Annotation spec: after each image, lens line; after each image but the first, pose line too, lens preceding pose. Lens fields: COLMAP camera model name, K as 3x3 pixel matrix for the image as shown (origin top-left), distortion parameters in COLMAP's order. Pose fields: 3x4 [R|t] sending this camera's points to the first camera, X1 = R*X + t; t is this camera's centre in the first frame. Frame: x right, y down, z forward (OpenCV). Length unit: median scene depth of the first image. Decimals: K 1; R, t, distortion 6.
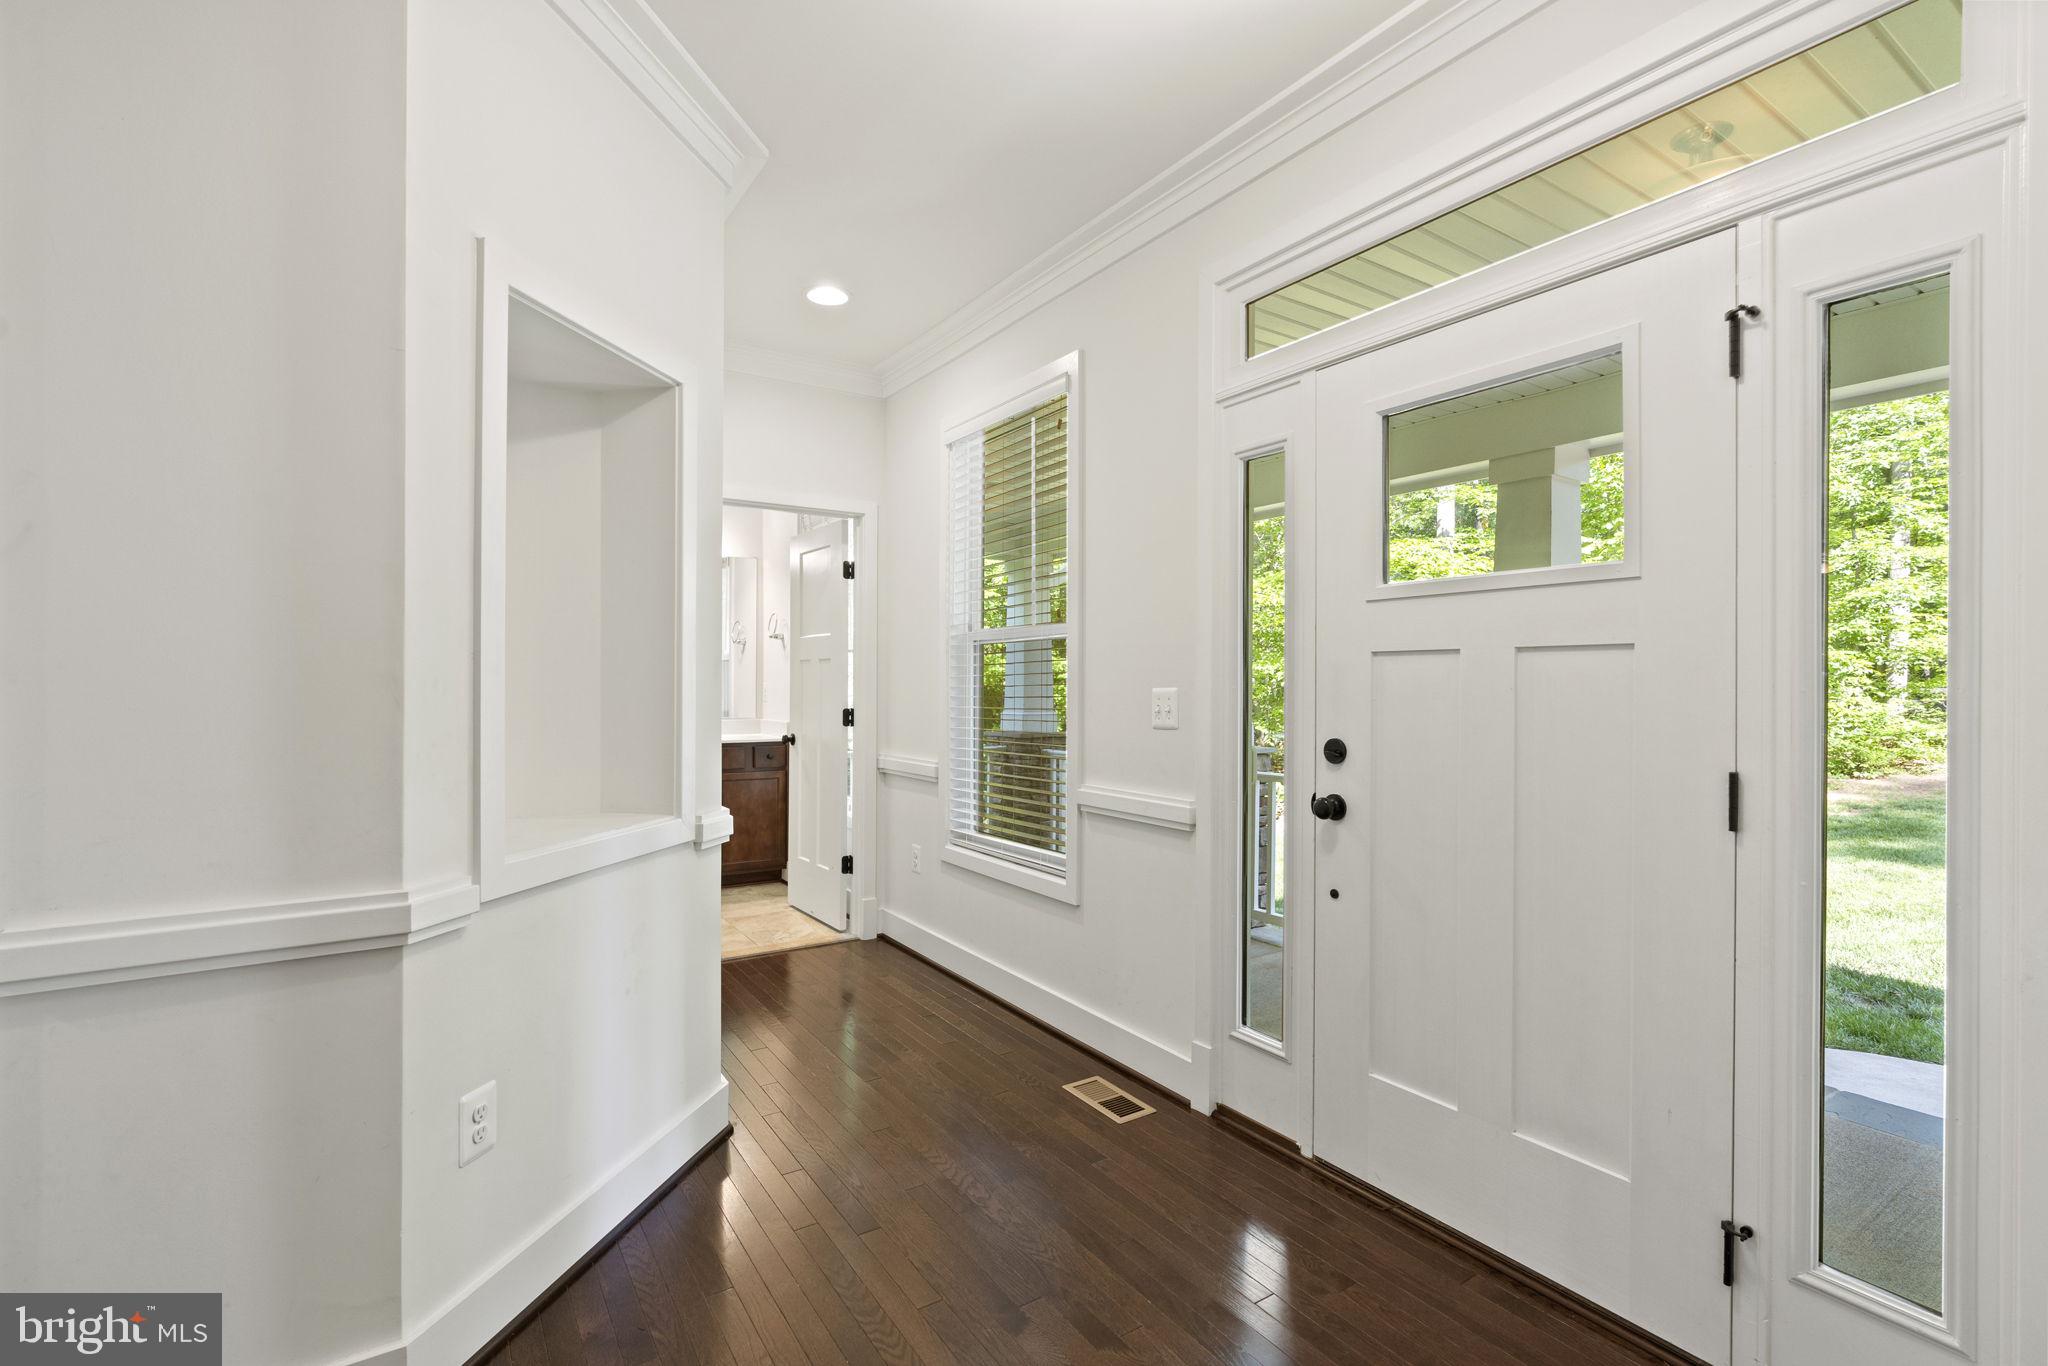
lens RADIAL K [[936.4, 0, 1024.3], [0, 936.4, 687.3], [0, 0, 1]] dist [0.002004, 0.000052]
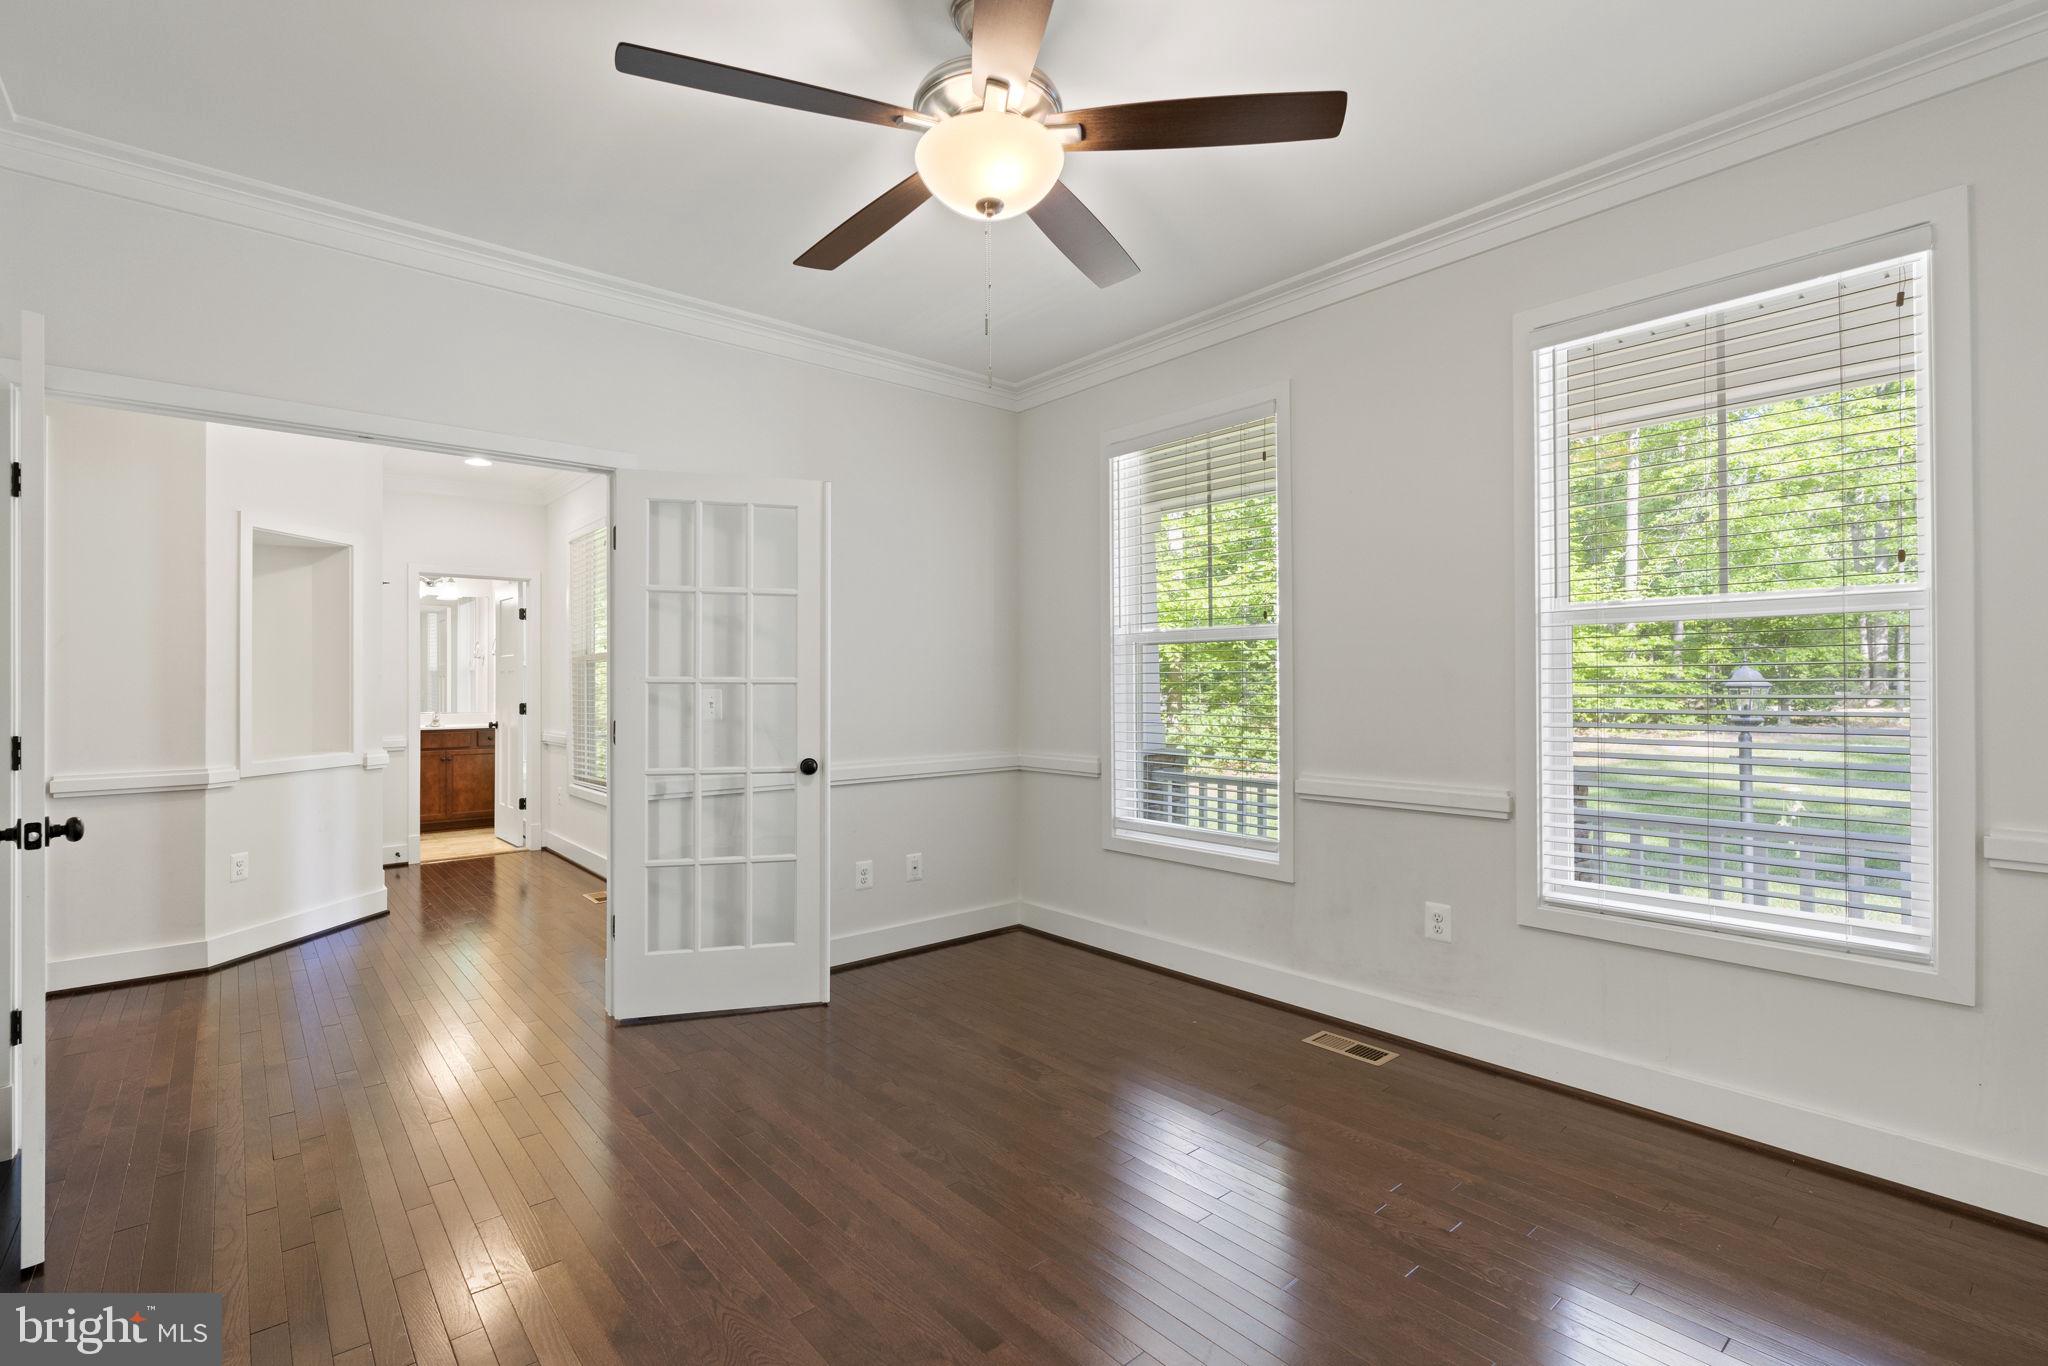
lens RADIAL K [[936.4, 0, 1027.3], [0, 936.4, 676.9], [0, 0, 1]] dist [0.002004, 0.000052]
pose [[0.990655, -0.011191, 0.135931, 0.490333], [0.012668, 0.999870, -0.010001, 0.006167], [-0.135802, 0.011630, 0.990668, -0.744455]]
